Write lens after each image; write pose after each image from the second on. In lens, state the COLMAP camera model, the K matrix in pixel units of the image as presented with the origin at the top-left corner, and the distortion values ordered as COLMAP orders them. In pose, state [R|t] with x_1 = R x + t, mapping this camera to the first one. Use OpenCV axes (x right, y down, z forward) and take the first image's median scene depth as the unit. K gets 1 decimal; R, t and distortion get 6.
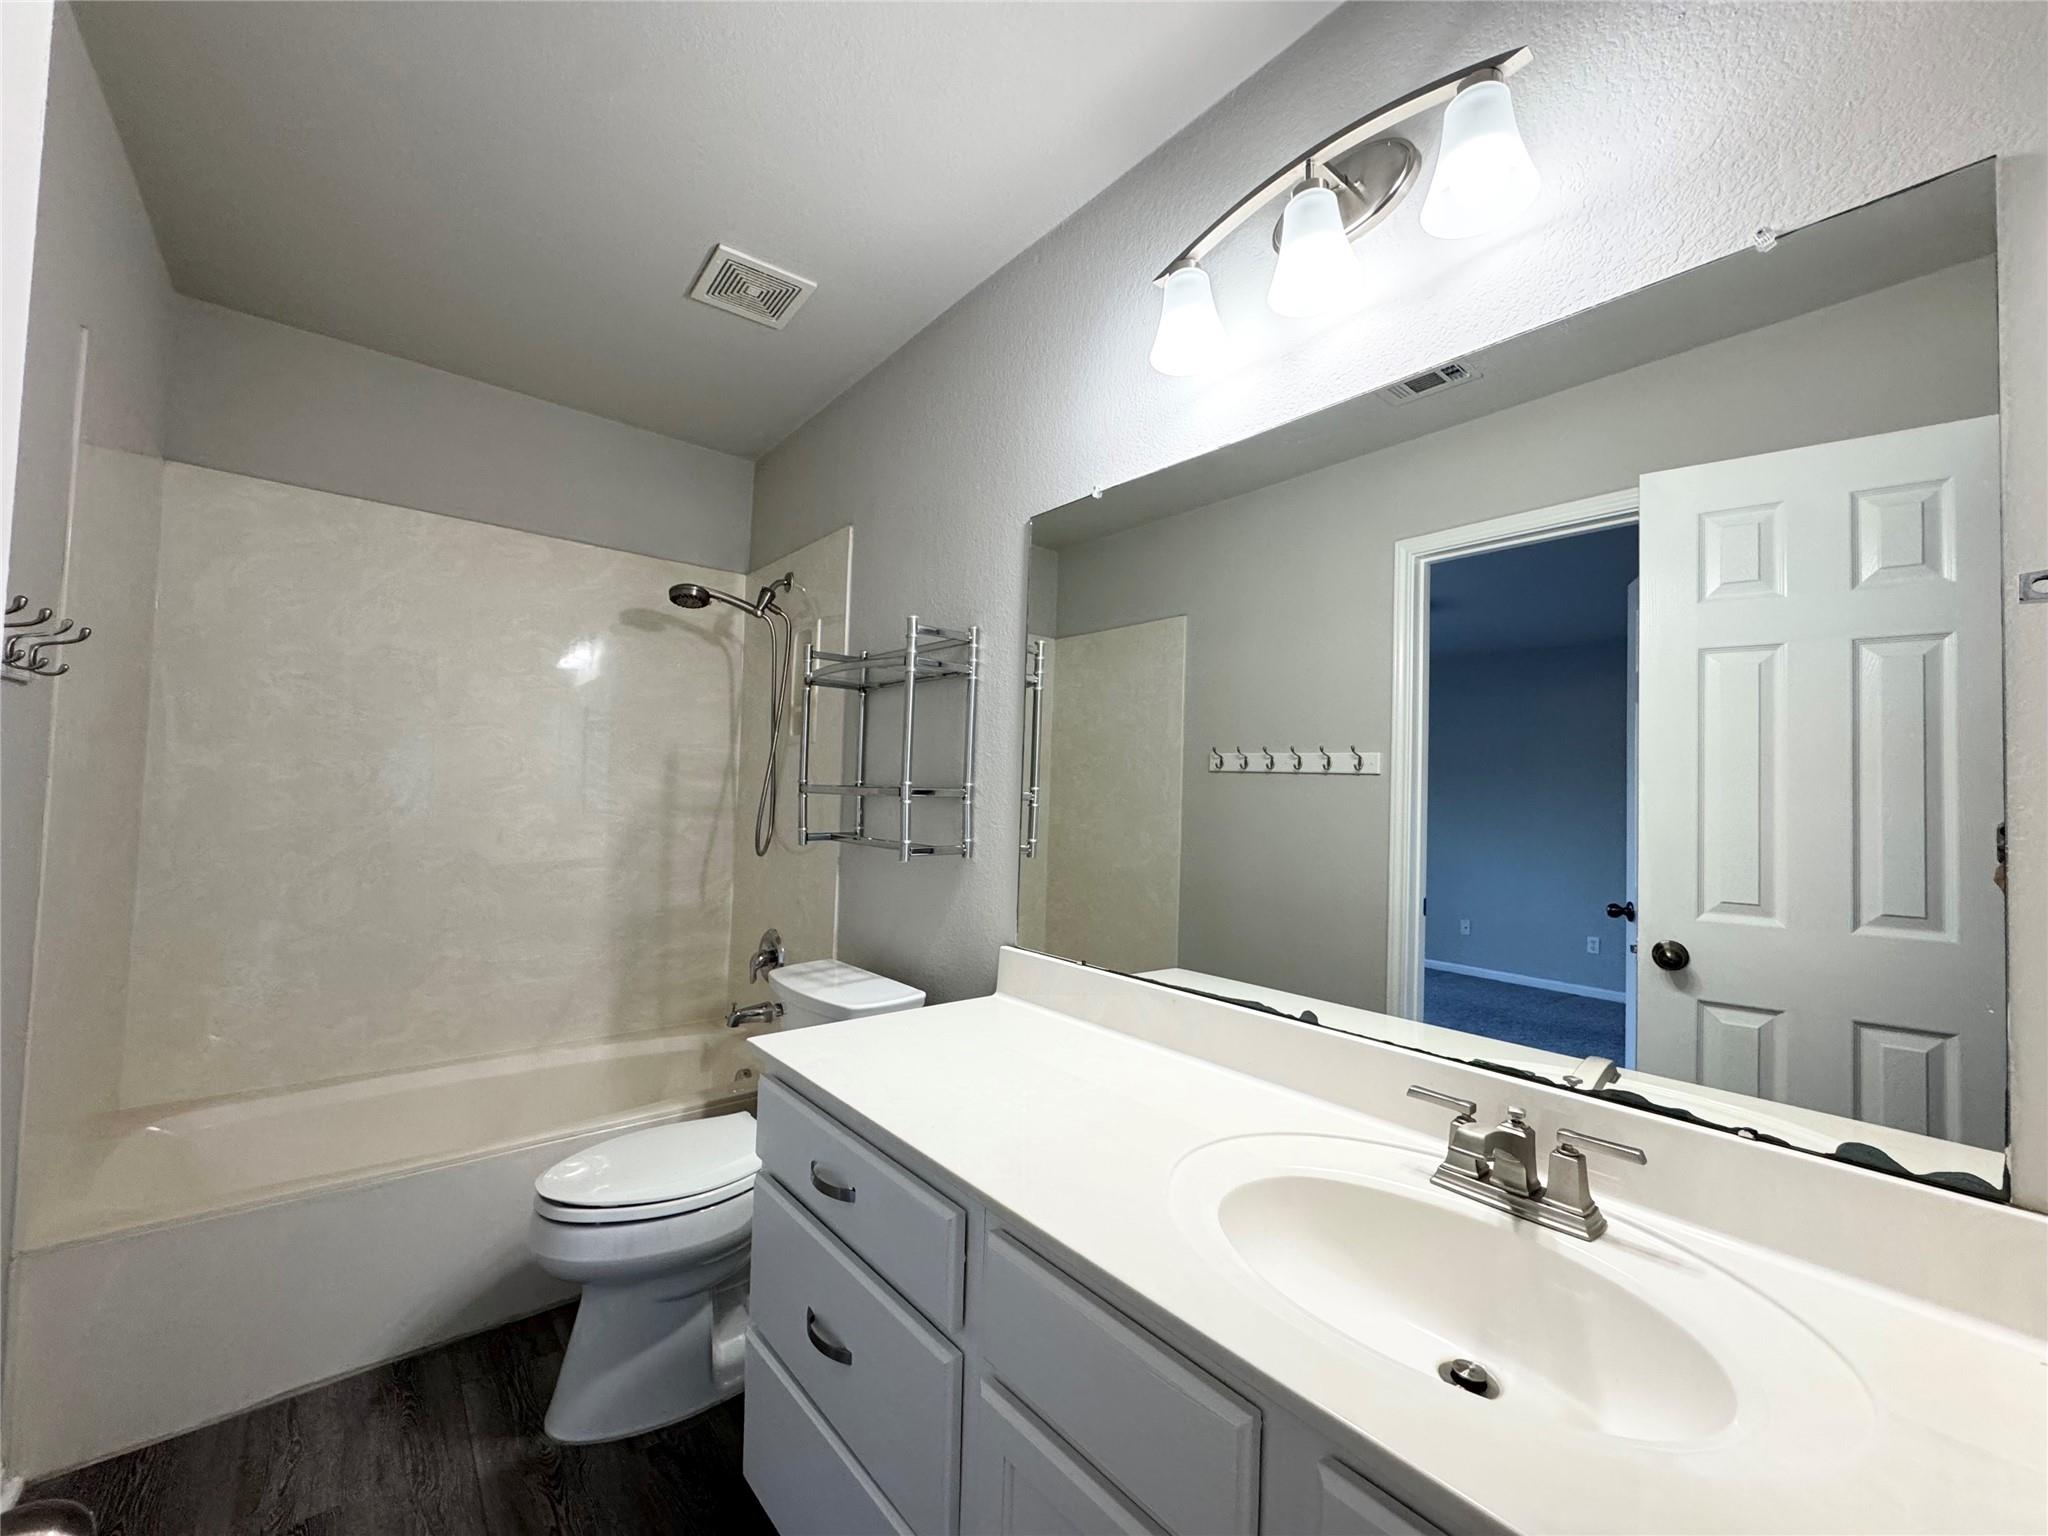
lens RADIAL K [[816.8, 0, 1024.4], [0, 816.8, 766.8], [0, 0, 1]] dist [-0.002344, 0.000002]
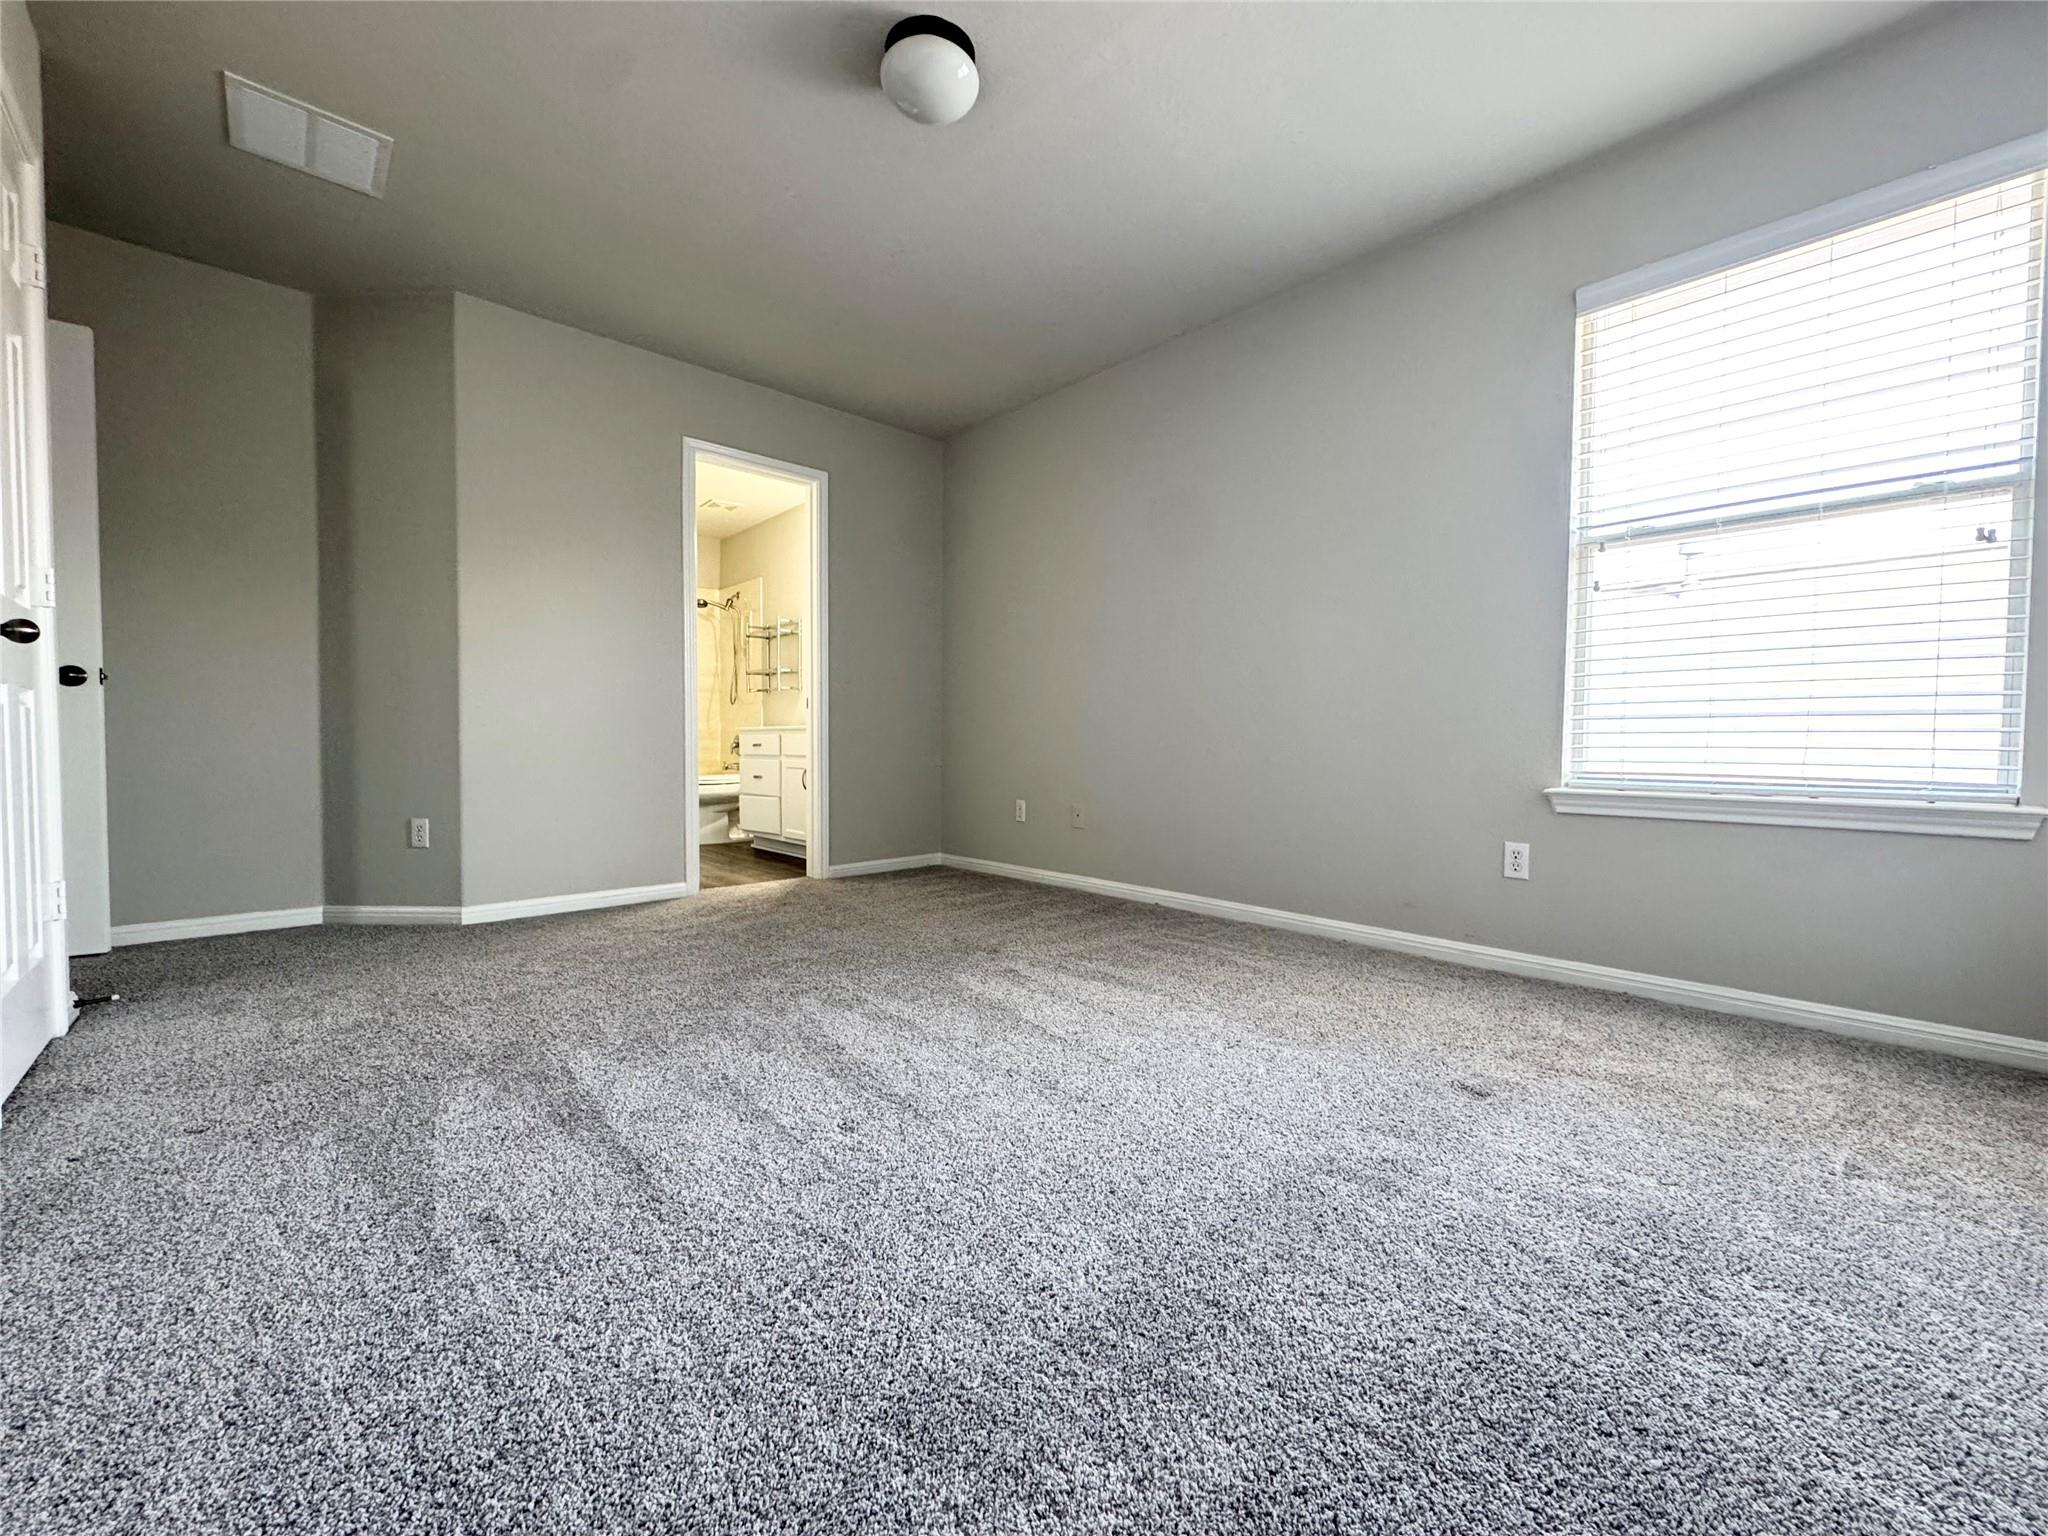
lens RADIAL K [[816.8, 0, 1024.4], [0, 816.8, 766.8], [0, 0, 1]] dist [-0.002344, 0.000002]
pose [[0.998195, -0.028736, 0.052741, 0.442933], [0.024516, 0.996573, 0.078996, 0.121090], [-0.054831, -0.077560, 0.995479, -1.590383]]
